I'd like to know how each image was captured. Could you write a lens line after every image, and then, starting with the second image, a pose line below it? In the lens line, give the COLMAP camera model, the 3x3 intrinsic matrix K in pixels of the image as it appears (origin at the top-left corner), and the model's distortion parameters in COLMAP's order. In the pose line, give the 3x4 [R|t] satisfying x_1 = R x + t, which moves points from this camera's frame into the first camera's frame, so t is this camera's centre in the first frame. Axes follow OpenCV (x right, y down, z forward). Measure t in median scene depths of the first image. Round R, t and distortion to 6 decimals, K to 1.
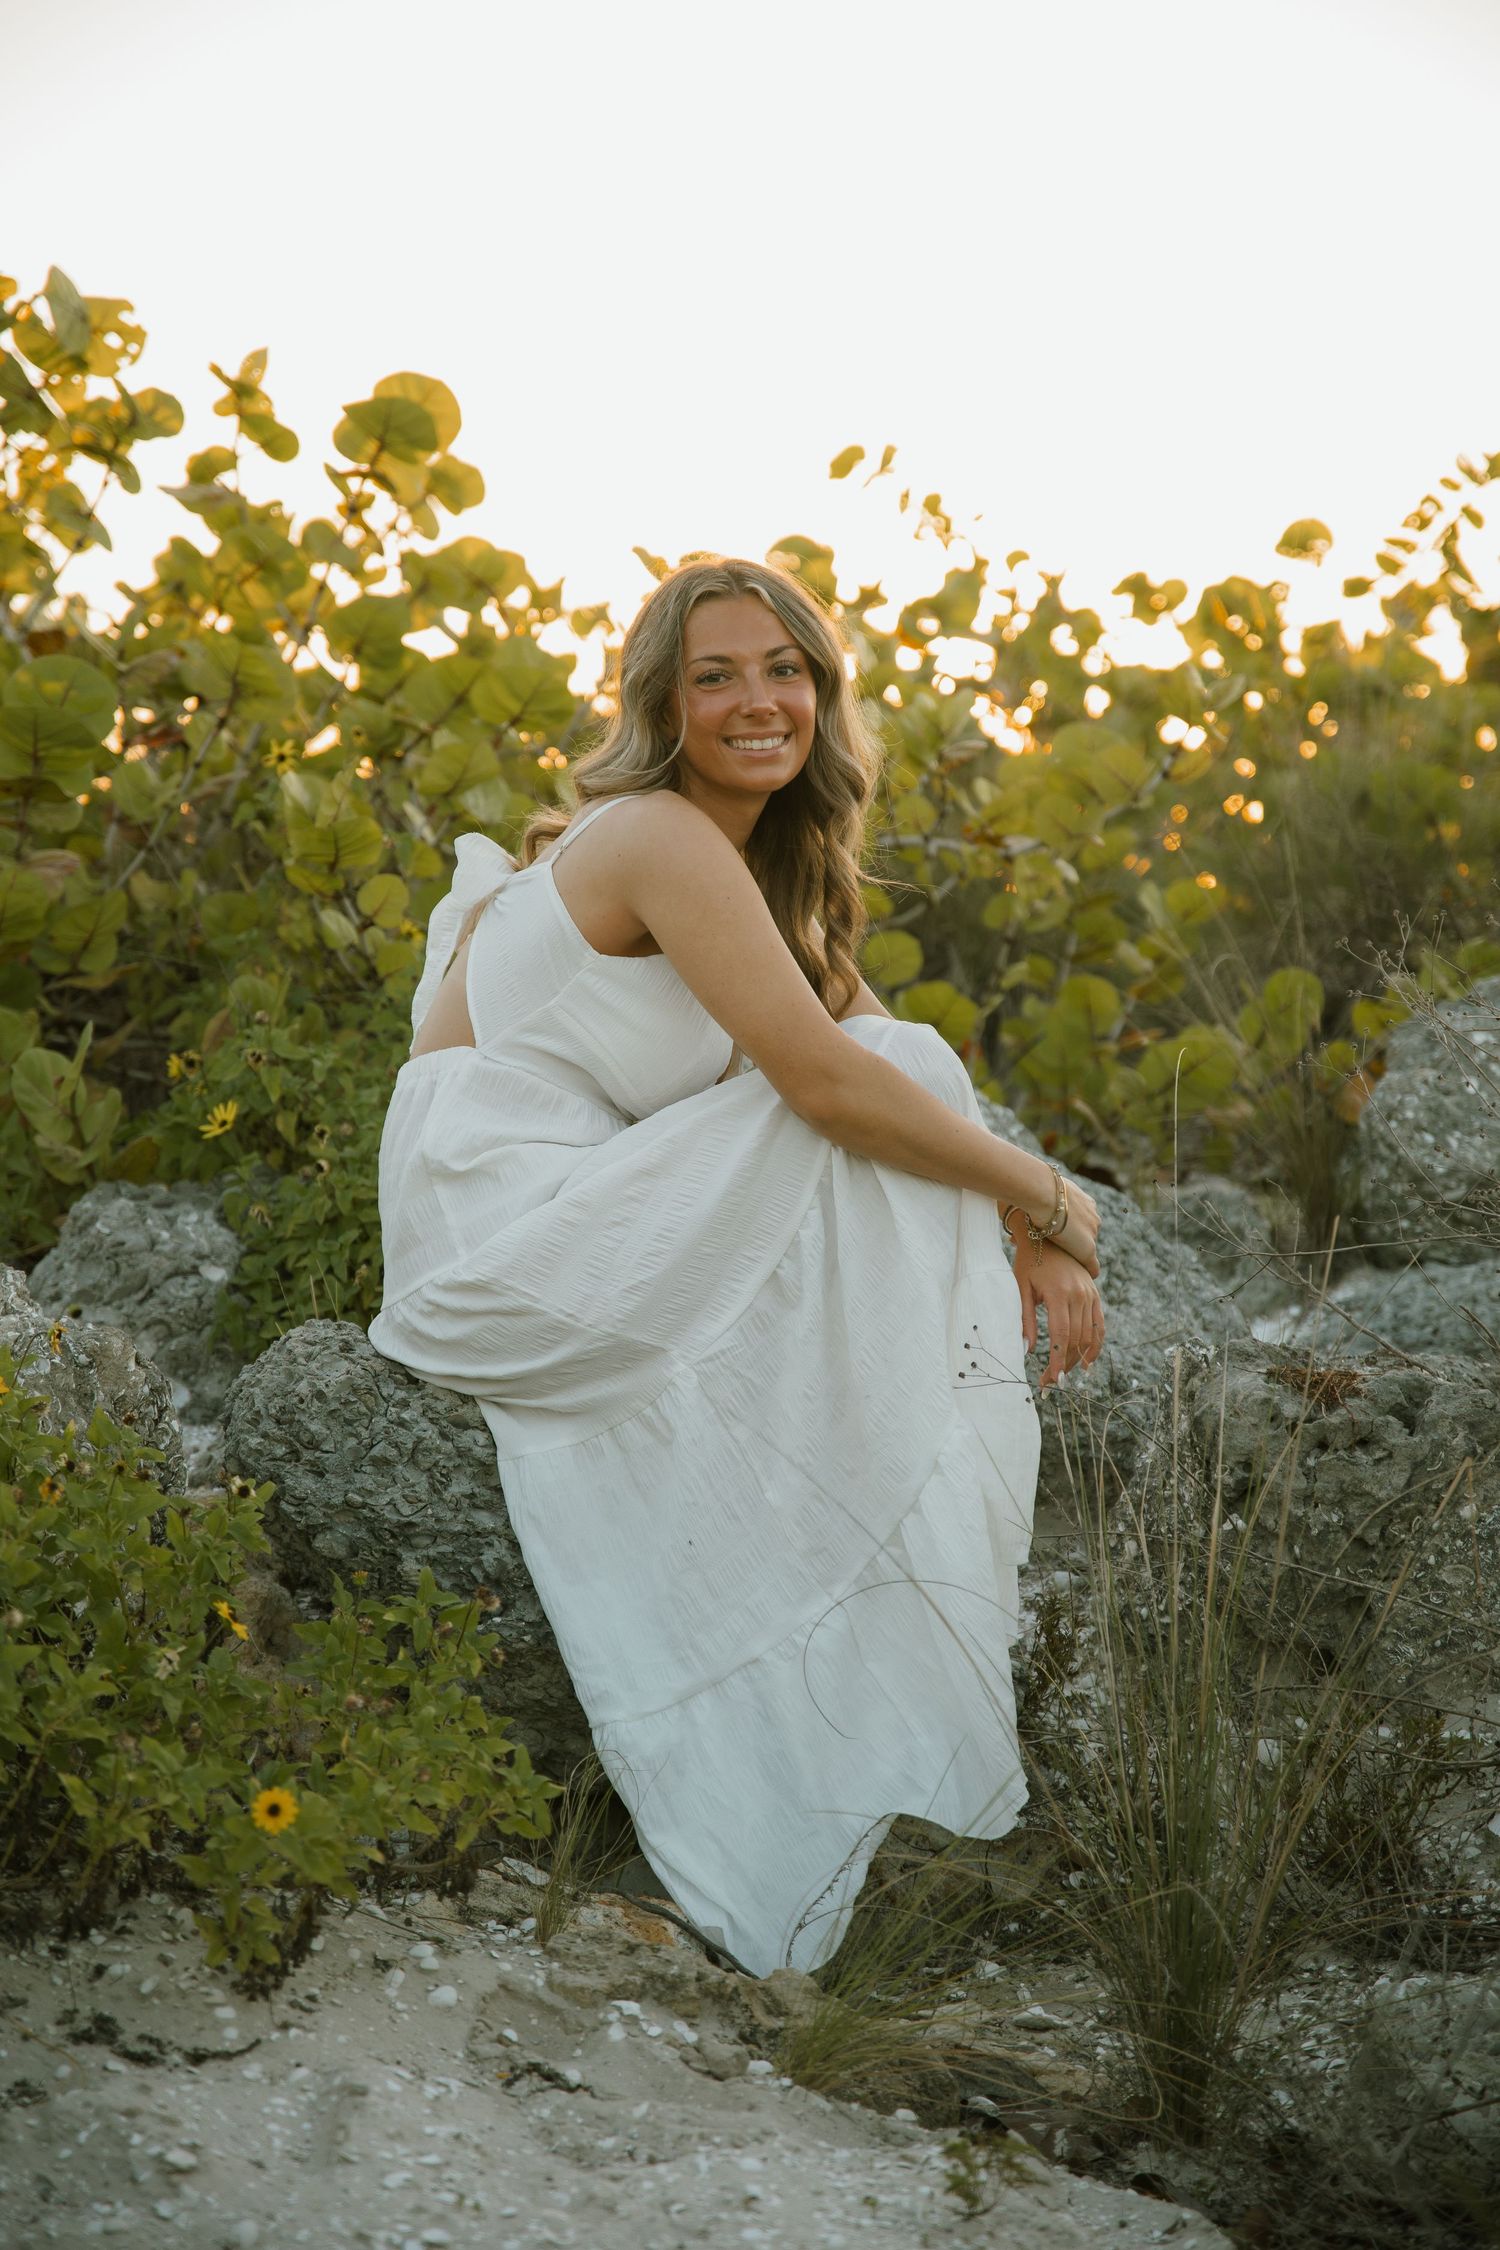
lens RADIAL K [[4255.4, 0, 750.0], [0, 4255.4, 1125.0], [0, 0, 1]] dist [0.272781, 0.316513]
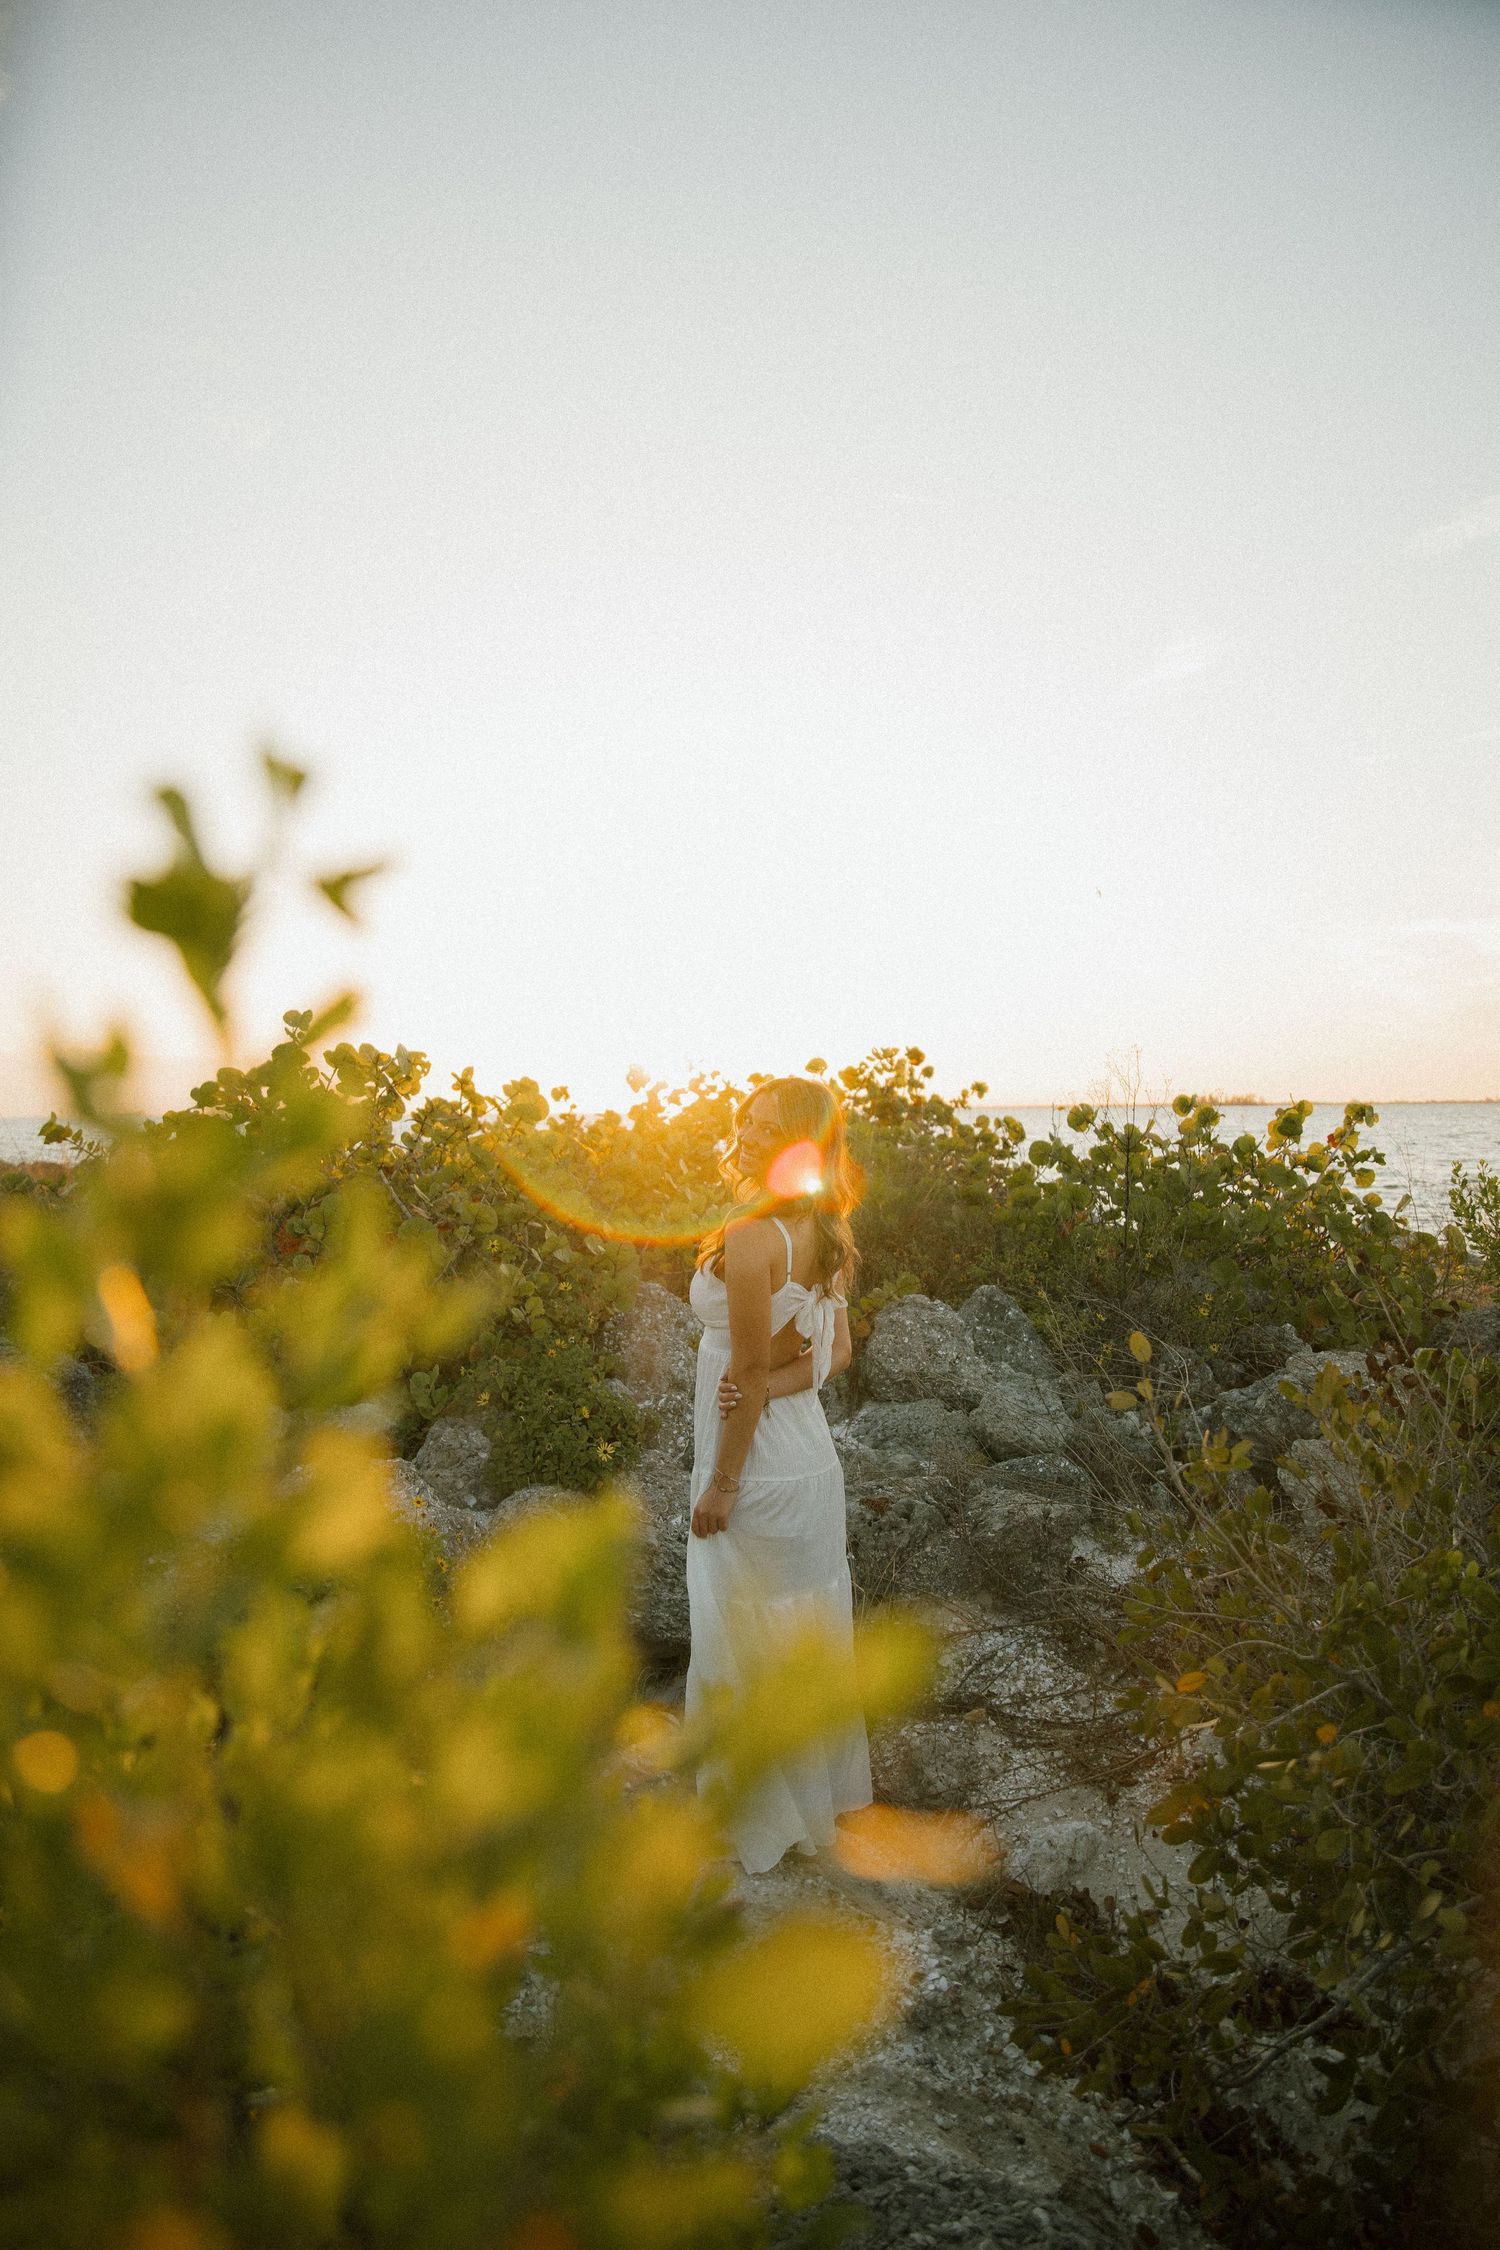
lens RADIAL K [[1592.9, 0, 750.0], [0, 1592.9, 1125.0], [0, 0, 1]] dist [-0.066576, 0.002033]
pose [[0.994573, -0.010406, 0.103523, -0.055727], [0.014709, 0.999055, -0.040895, -0.137399], [-0.103000, 0.042196, 0.993786, -0.070396]]
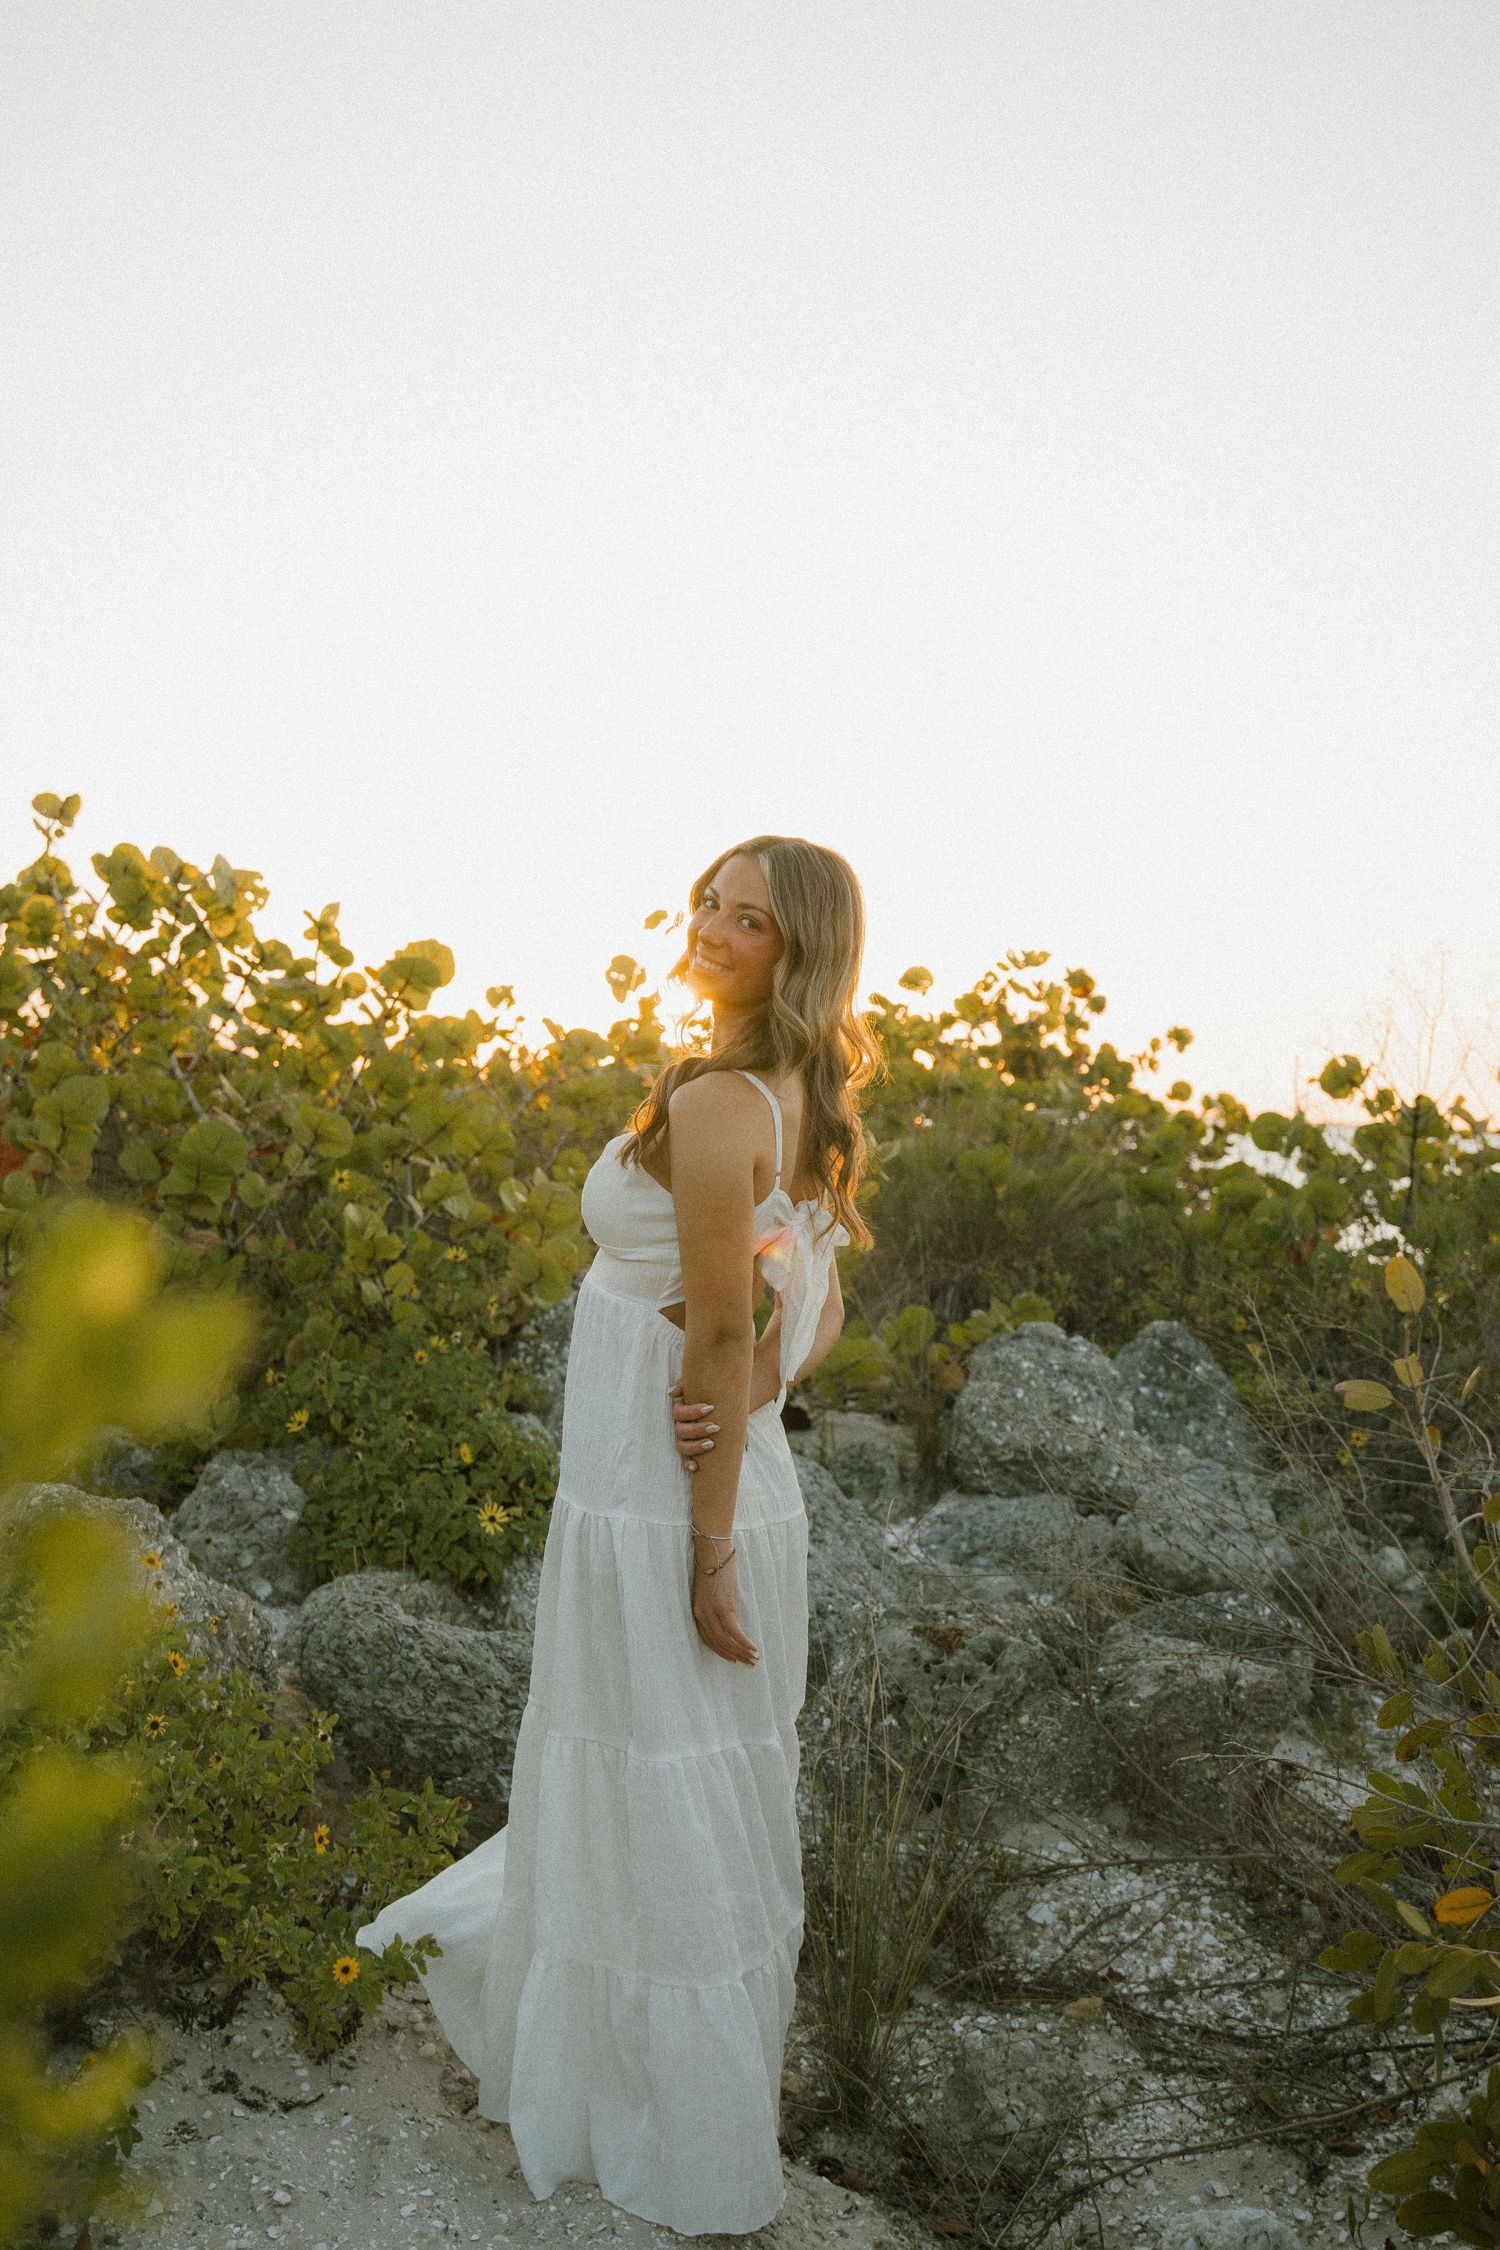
lens RADIAL K [[2515.0, 0, 750.0], [0, 2515.0, 1125.0], [0, 0, 1]] dist [0.040096, 0.035814]
pose [[0.995426, 0.057544, 0.076260, -0.029249], [-0.054927, 0.997842, -0.035989, -0.092116], [-0.078167, 0.031636, 0.996438, -0.008685]]
